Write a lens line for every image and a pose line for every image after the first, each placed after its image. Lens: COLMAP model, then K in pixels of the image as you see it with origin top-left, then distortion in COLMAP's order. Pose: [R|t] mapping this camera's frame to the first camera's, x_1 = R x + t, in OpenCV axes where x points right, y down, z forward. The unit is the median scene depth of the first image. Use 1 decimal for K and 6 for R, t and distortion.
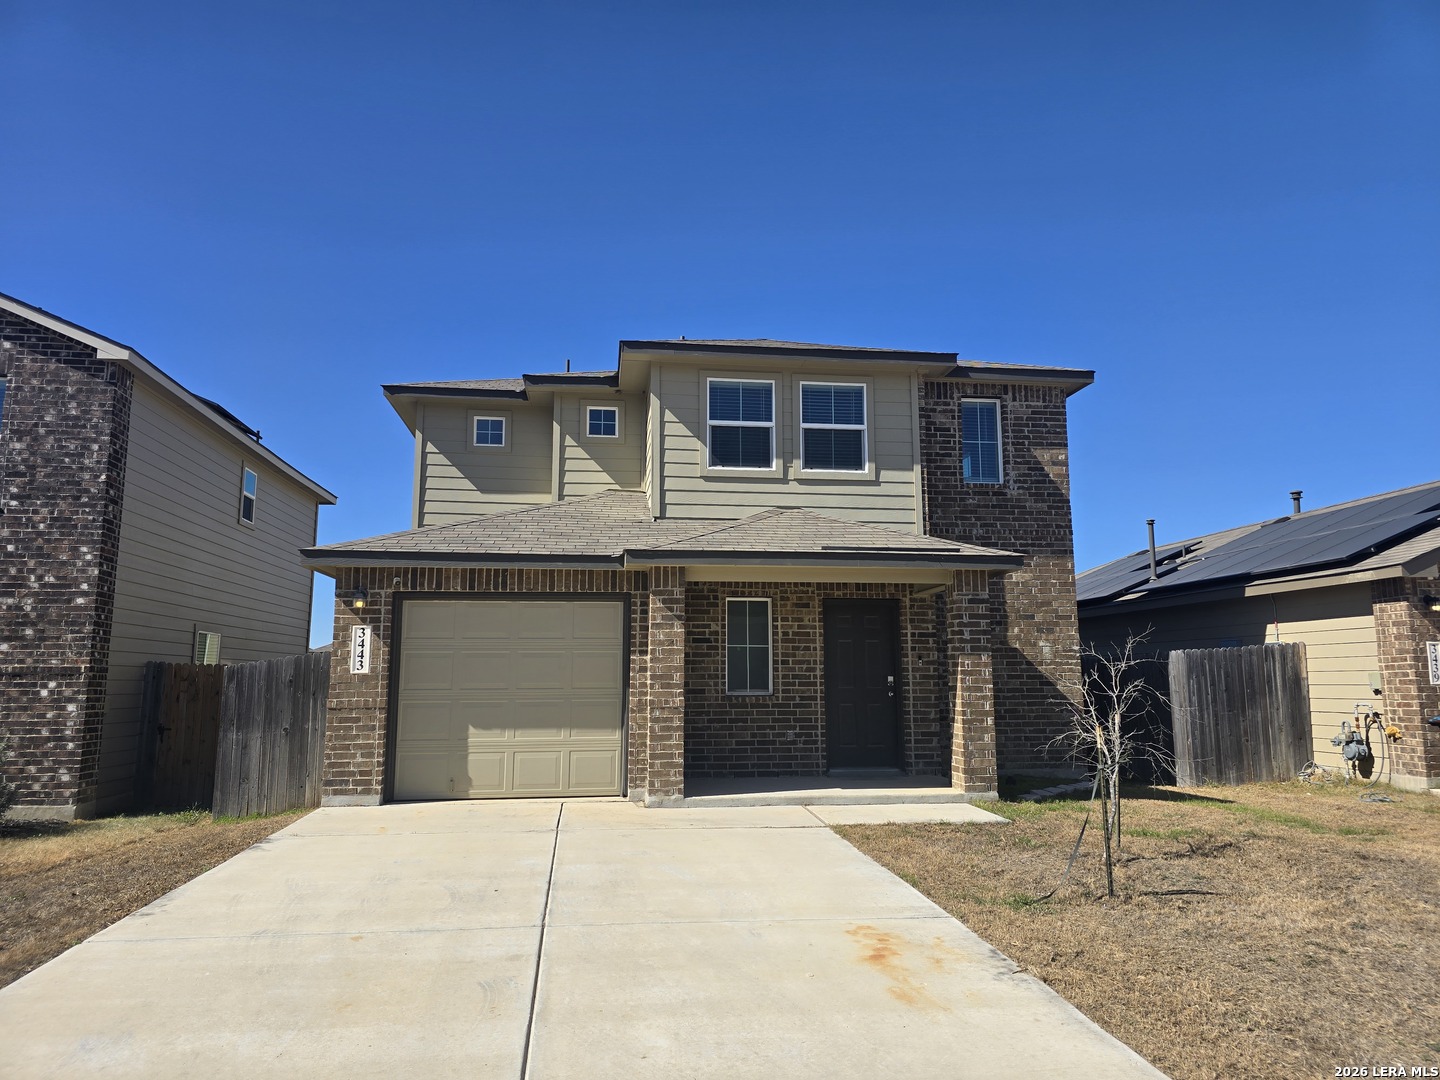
lens RADIAL K [[972.1, 0, 720.0], [0, 972.1, 540.0], [0, 0, 1]] dist [0.068397, -0.074399]
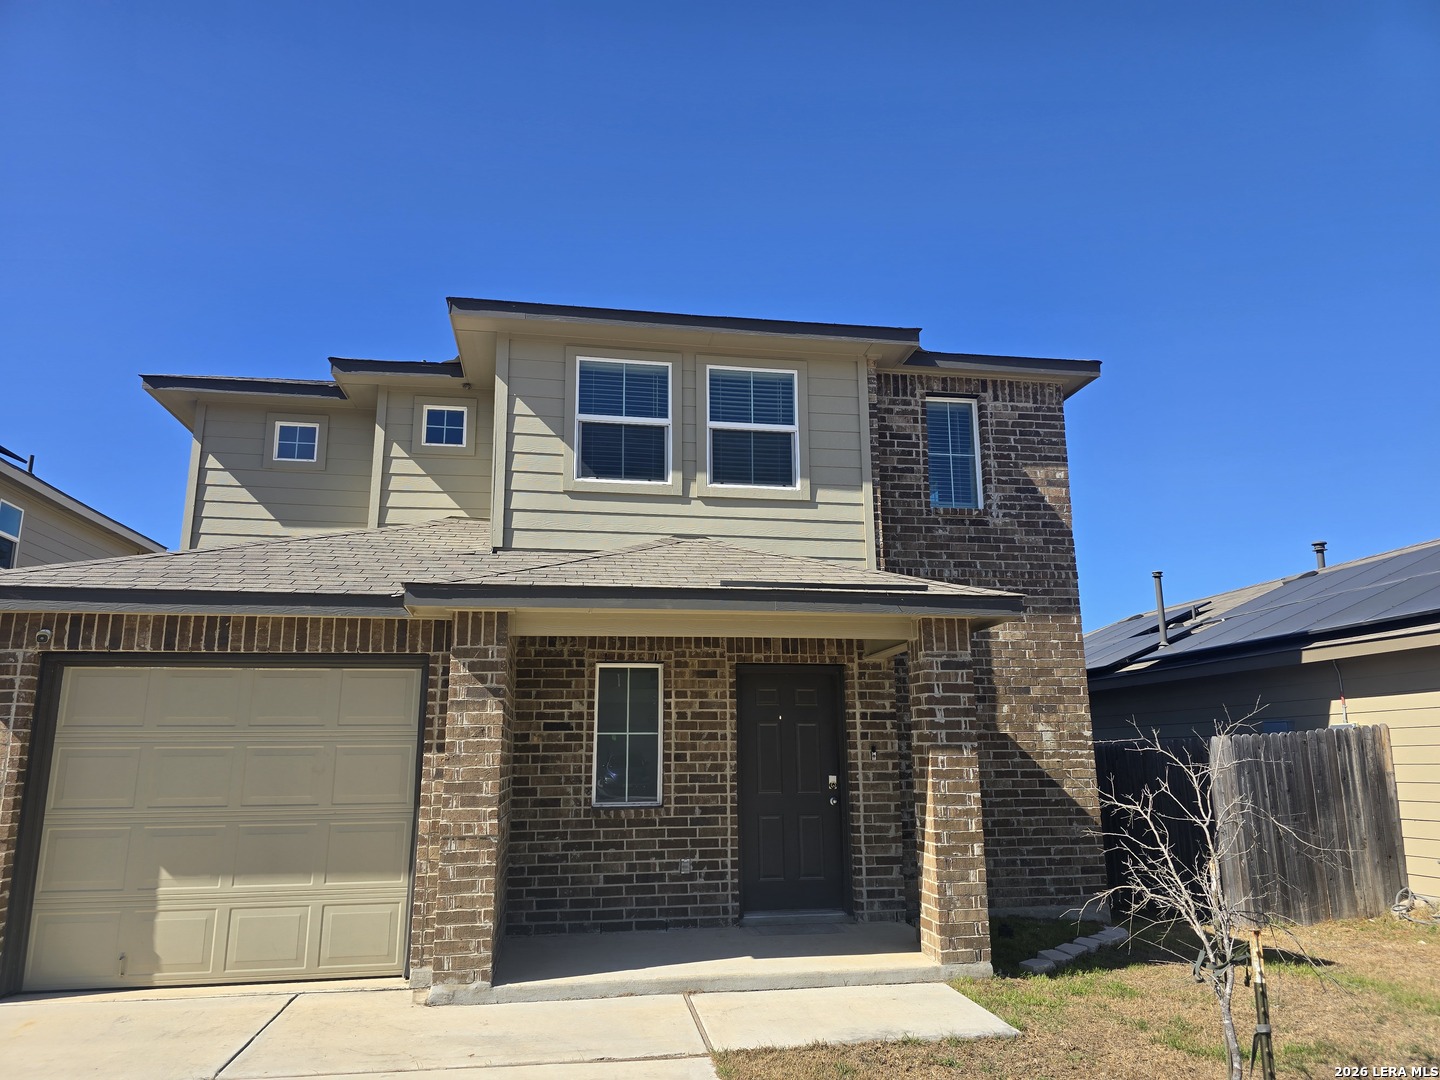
lens RADIAL K [[975.1, 0, 722.8], [0, 975.1, 551.2], [0, 0, 1]] dist [0.067716, -0.077830]
pose [[0.999297, 0.002303, 0.037411, 0.068823], [0.000253, 0.997674, -0.068170, 0.026249], [-0.037481, 0.068132, 0.996972, 0.287168]]
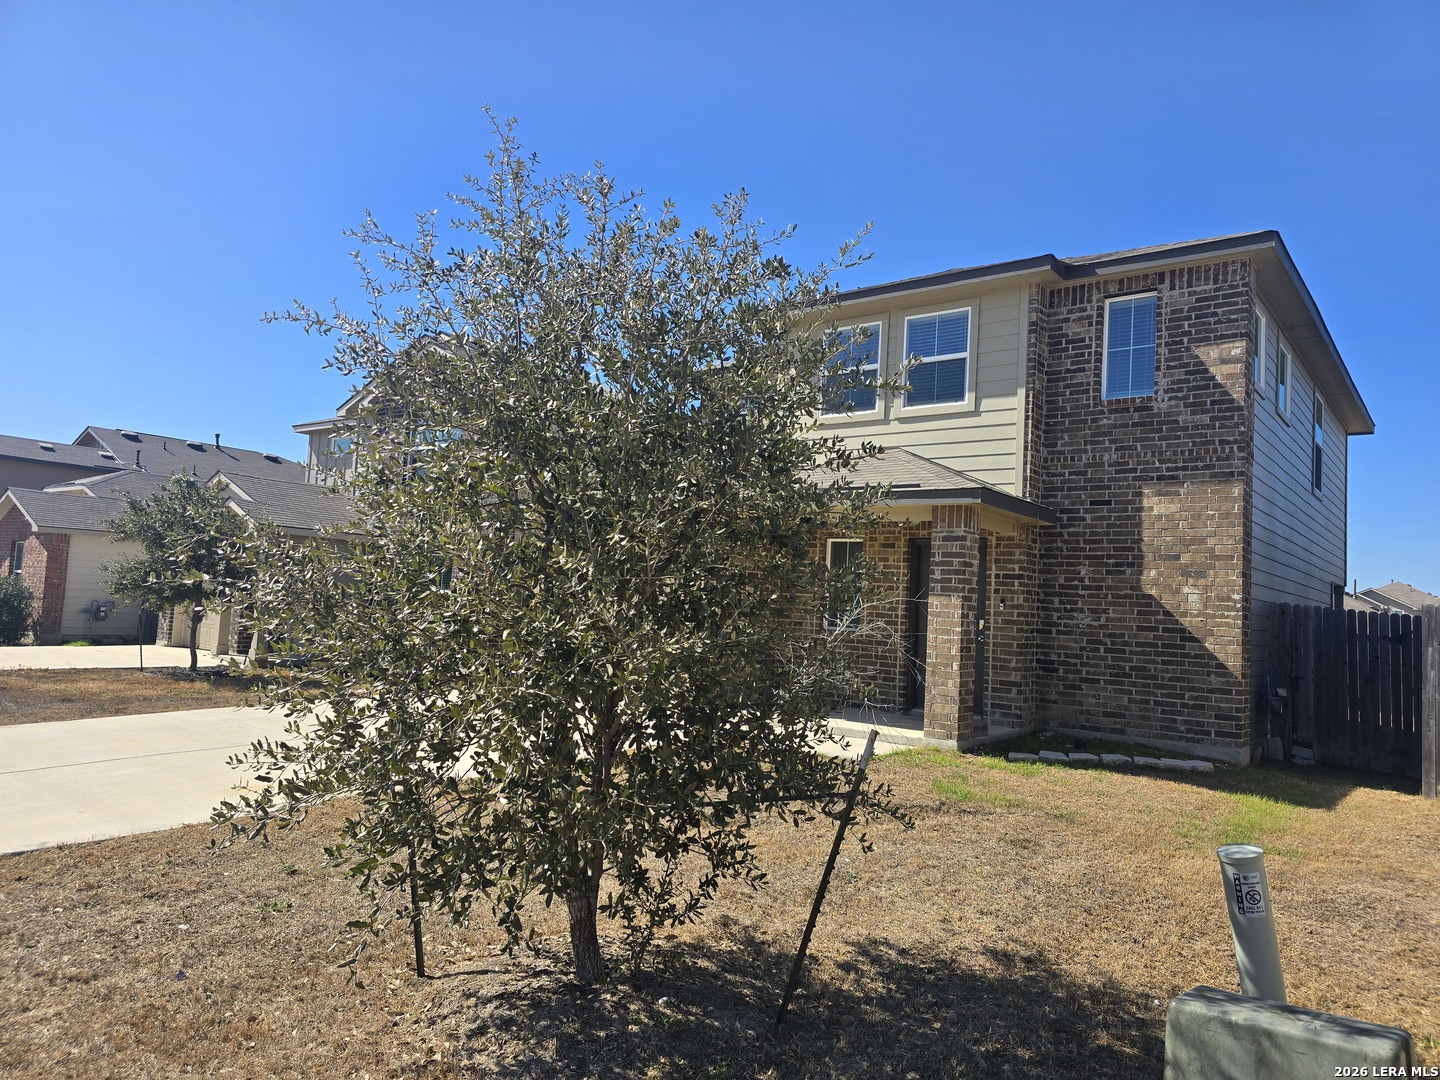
lens RADIAL K [[975.1, 0, 722.8], [0, 975.1, 551.2], [0, 0, 1]] dist [0.067716, -0.077830]
pose [[0.701376, -0.002608, -0.712787, 0.670415], [0.049298, 0.997776, 0.044858, 0.019036], [0.711085, -0.066601, 0.699945, 0.166667]]
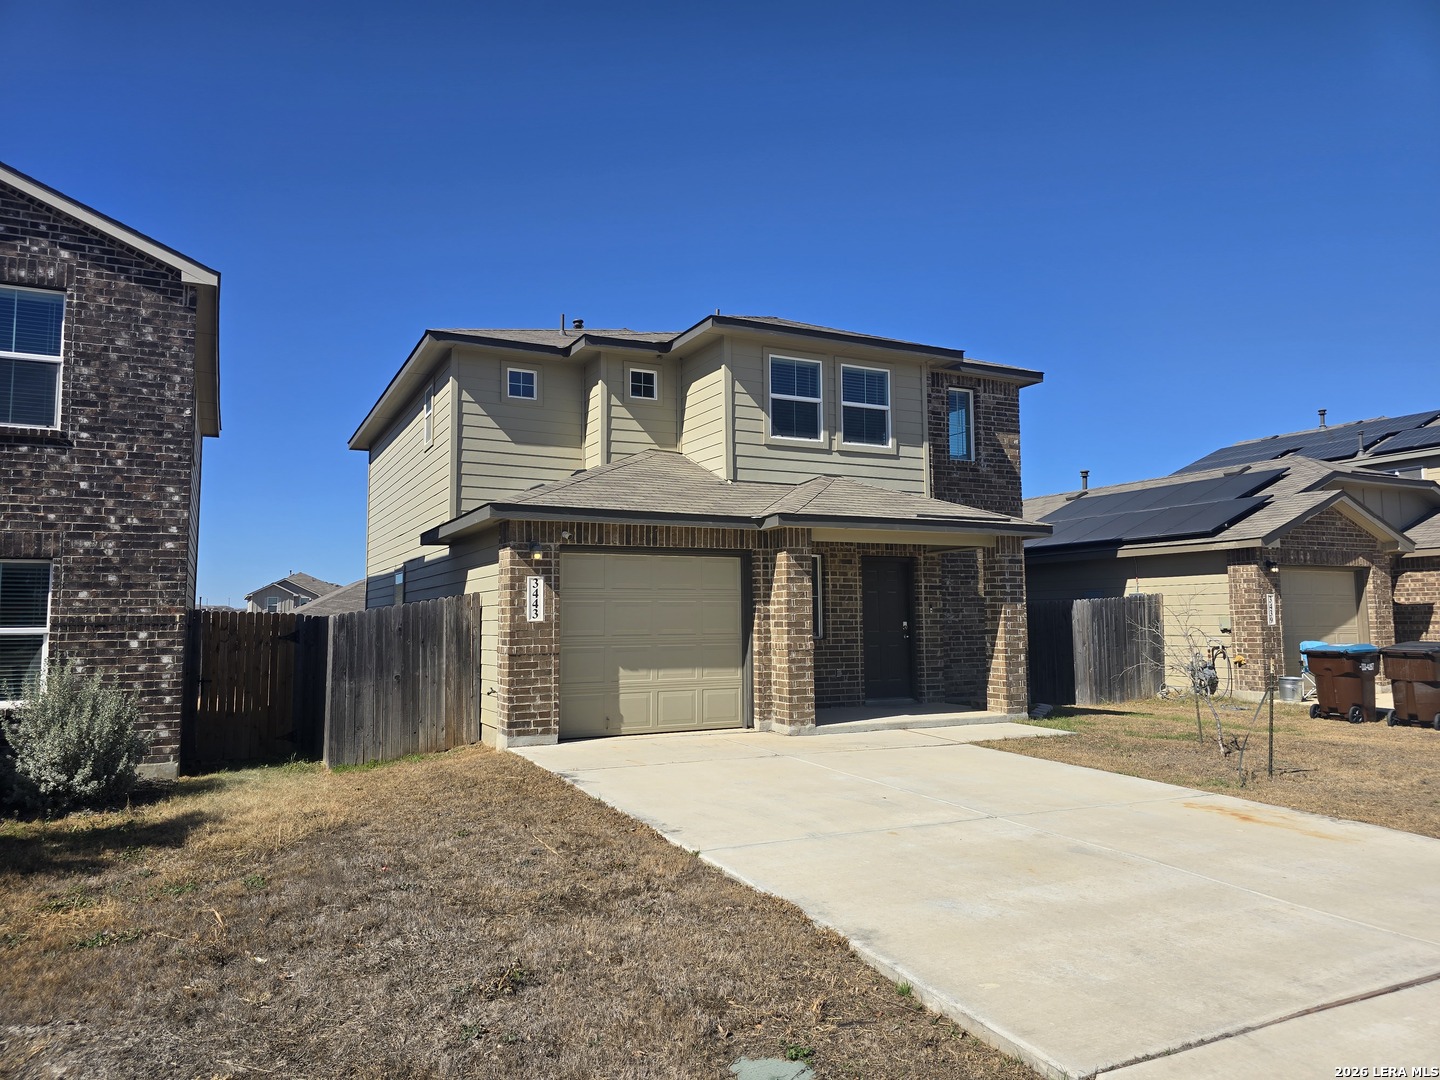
lens RADIAL K [[974.3, 0, 709.1], [0, 974.3, 544.4], [0, 0, 1]] dist [0.064859, -0.069720]
pose [[0.945302, 0.020074, 0.325578, -0.438132], [-0.040302, 0.997645, 0.055503, -0.010366], [-0.323697, -0.065589, 0.943885, -0.037897]]
